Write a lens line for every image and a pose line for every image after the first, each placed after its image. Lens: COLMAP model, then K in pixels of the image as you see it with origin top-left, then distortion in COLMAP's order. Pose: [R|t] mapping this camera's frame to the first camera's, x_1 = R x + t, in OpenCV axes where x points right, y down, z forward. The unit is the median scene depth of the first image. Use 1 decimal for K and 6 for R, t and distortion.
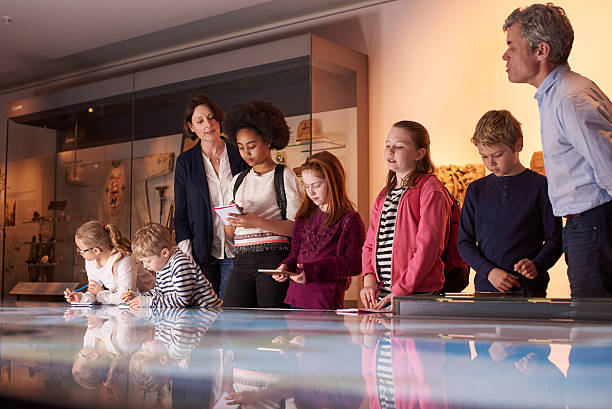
lens RADIAL K [[843.6, 0, 306.3], [0, 843.6, 231.5], [0, 0, 1]] dist [-0.055597, -0.107012]
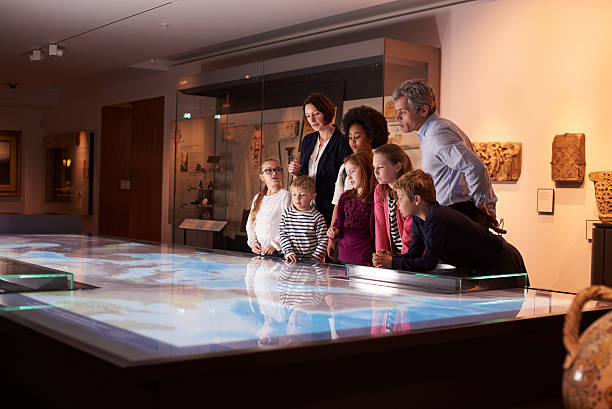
lens RADIAL K [[826.9, 0, 313.8], [0, 826.9, 204.7], [0, 0, 1]] dist [-0.080064, 0.078942]
pose [[0.971380, 0.023072, -0.236409, 0.149586], [-0.006884, 0.997588, 0.069072, -0.051119], [0.237433, -0.065468, 0.969195, -0.183208]]
